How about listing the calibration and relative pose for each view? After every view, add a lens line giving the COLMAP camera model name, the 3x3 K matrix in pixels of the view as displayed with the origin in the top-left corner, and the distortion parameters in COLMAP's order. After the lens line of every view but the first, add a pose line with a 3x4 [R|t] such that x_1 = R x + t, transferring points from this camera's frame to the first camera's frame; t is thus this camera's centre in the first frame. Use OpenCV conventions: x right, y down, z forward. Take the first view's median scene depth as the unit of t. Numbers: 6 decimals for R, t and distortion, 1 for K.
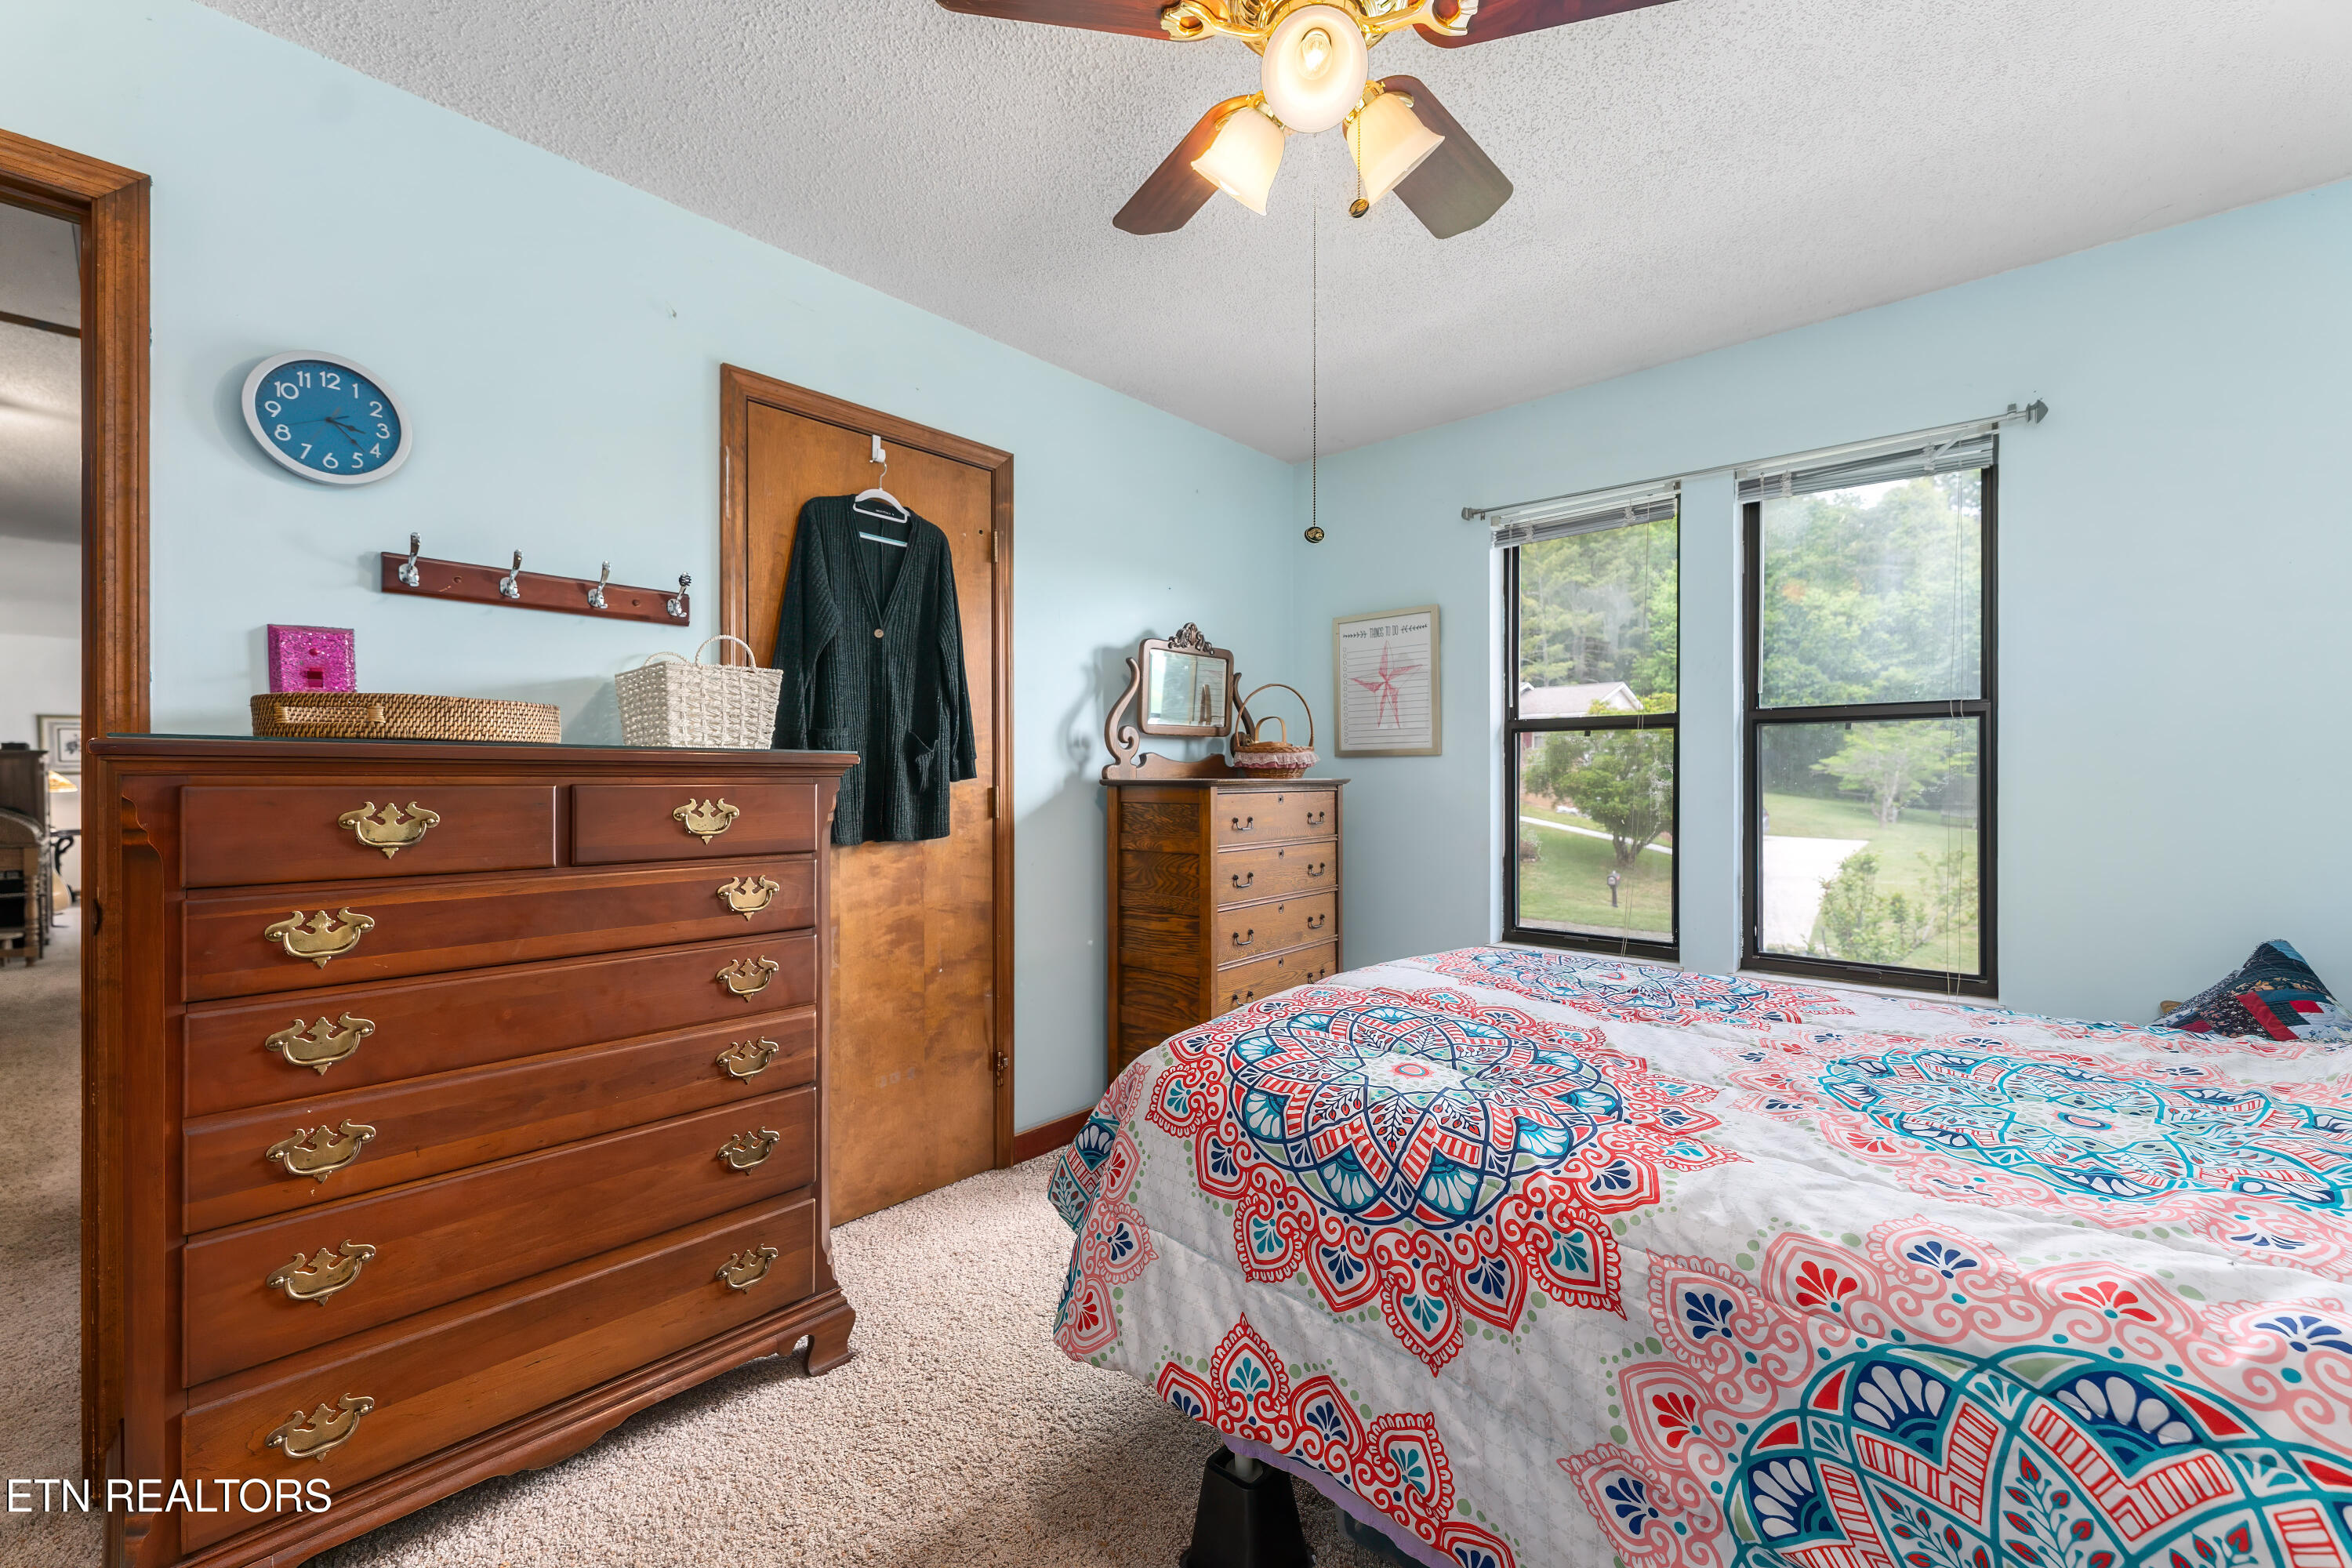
lens RADIAL K [[946.6, 0, 1167.7], [0, 946.6, 767.4], [0, 0, 1]] dist [-0.000060, -0.000597]
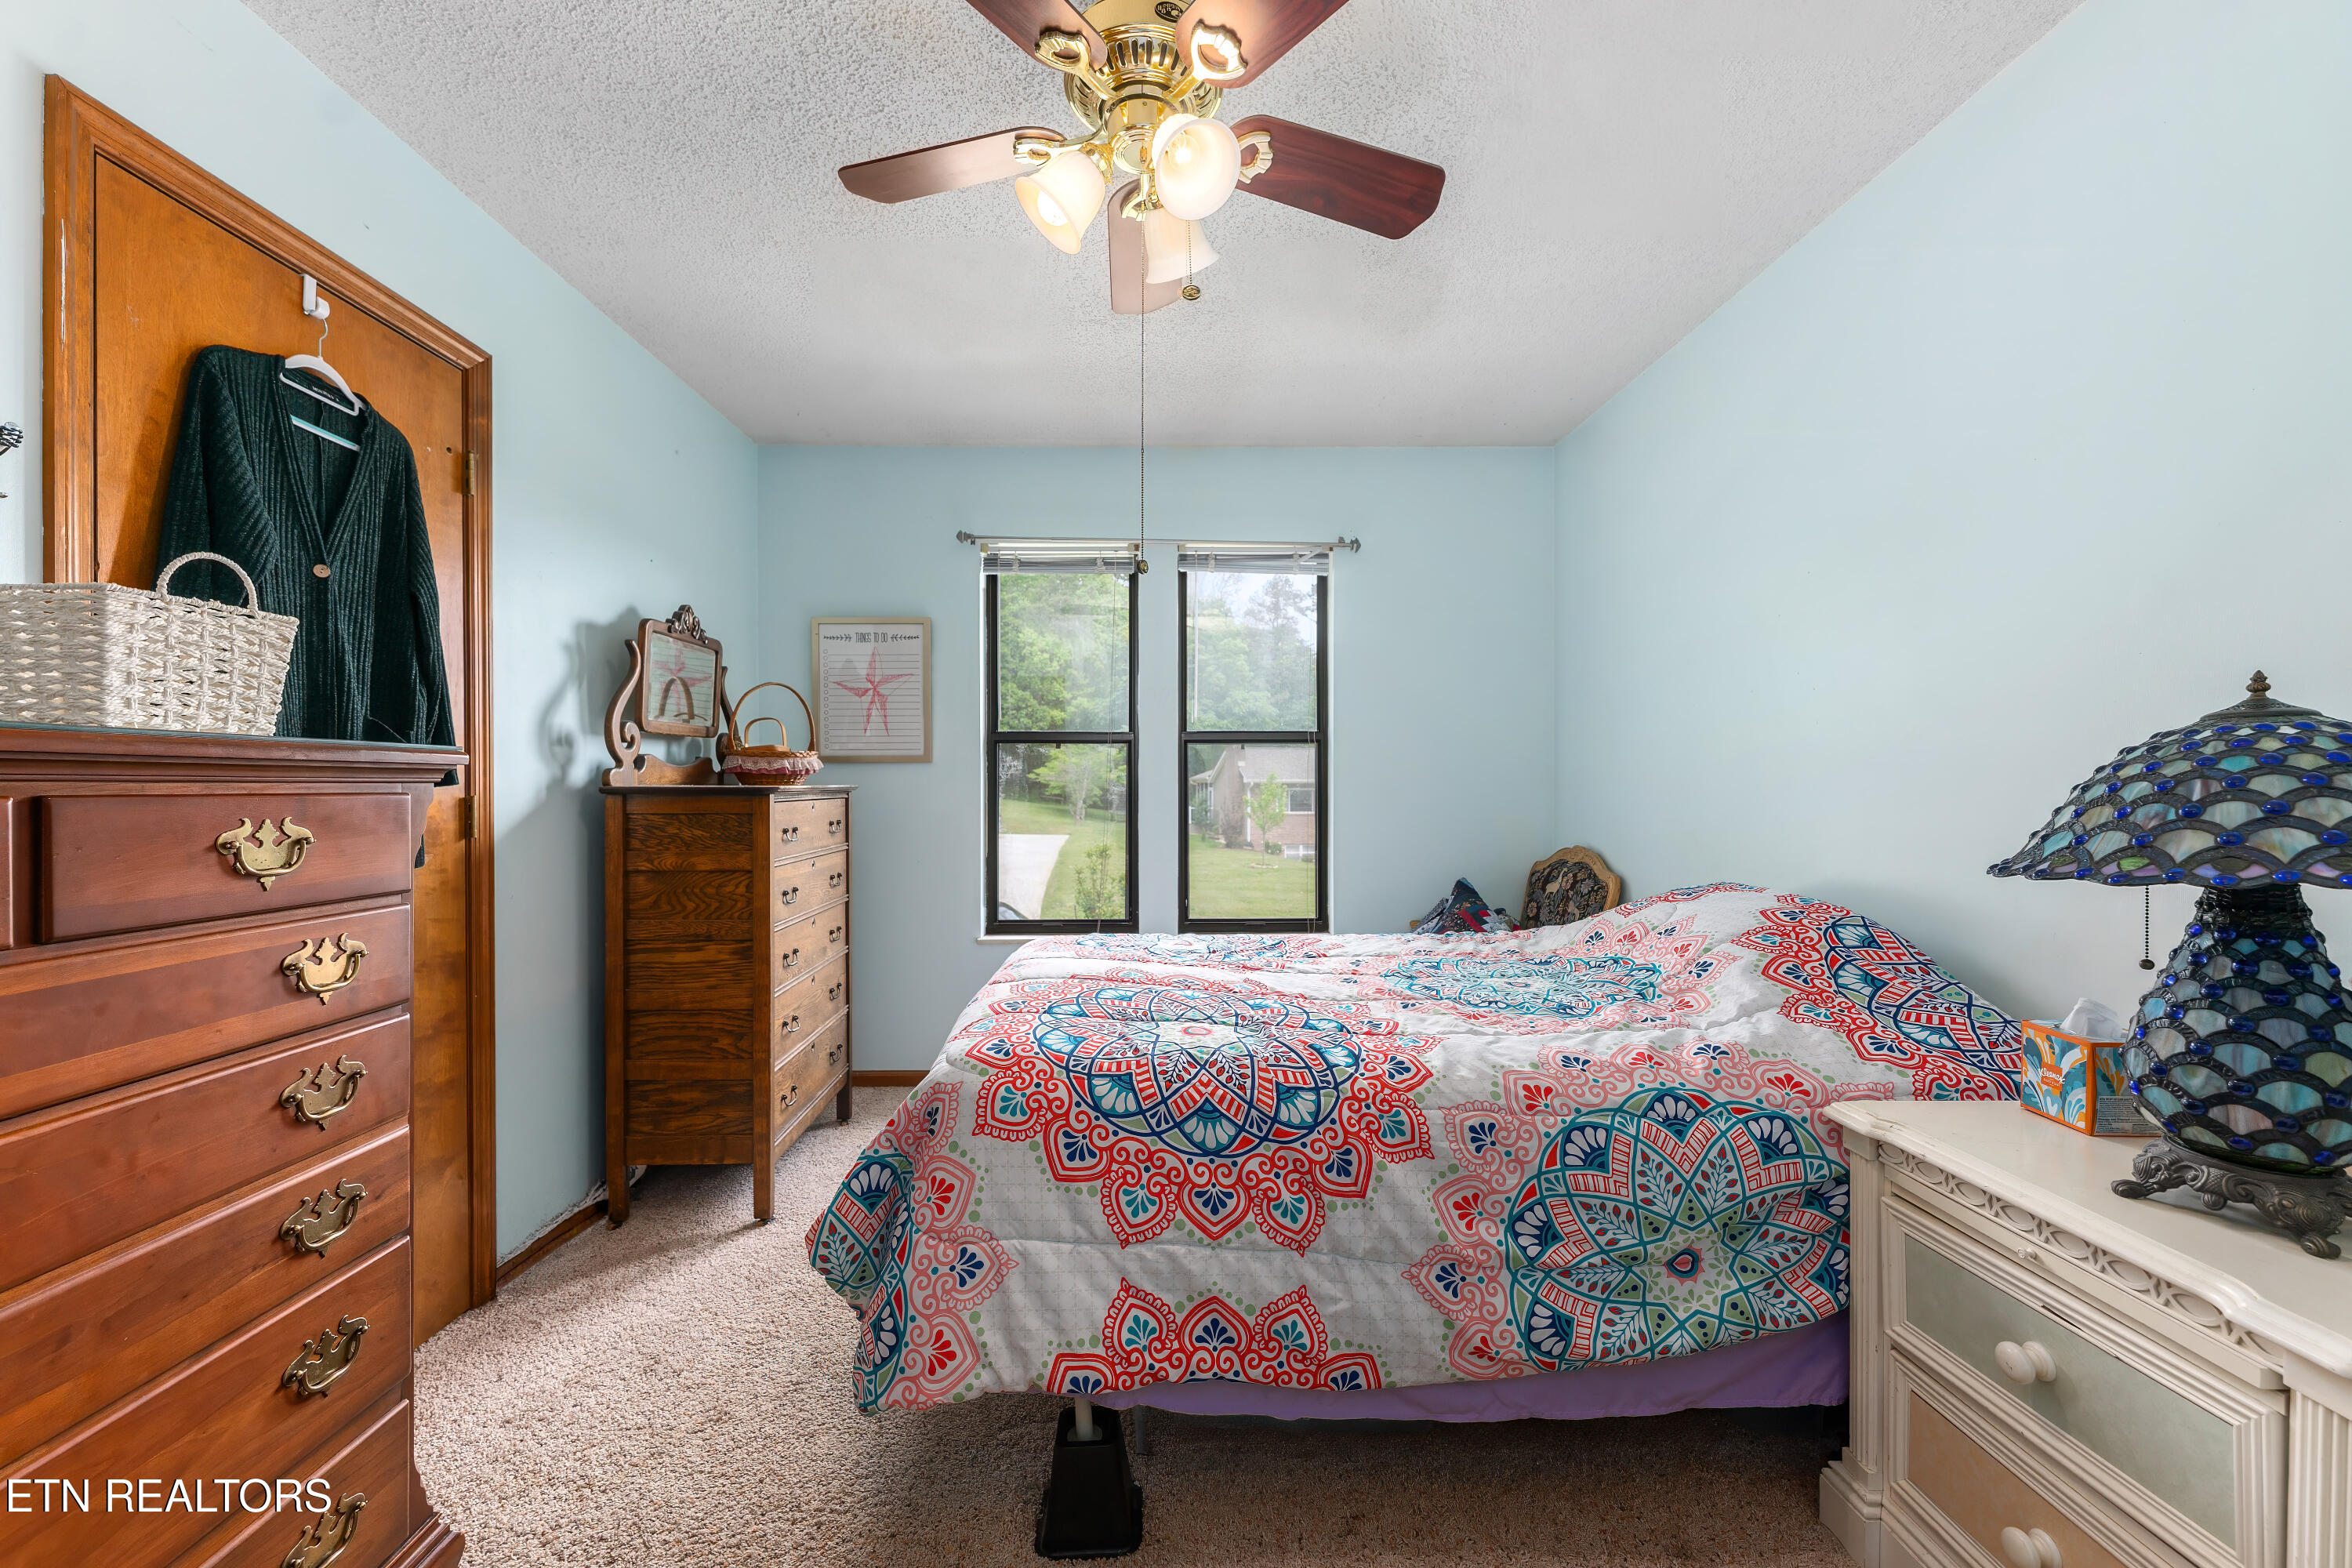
lens RADIAL K [[941.7, 0, 1166.5], [0, 941.7, 775.0], [0, 0, 1]] dist [-0.001419, -0.000350]
pose [[0.727774, 0.006714, 0.685784, -0.566242], [-0.007095, 0.999972, -0.002261, 0.002431], [-0.685781, -0.003221, 0.727801, 0.165826]]
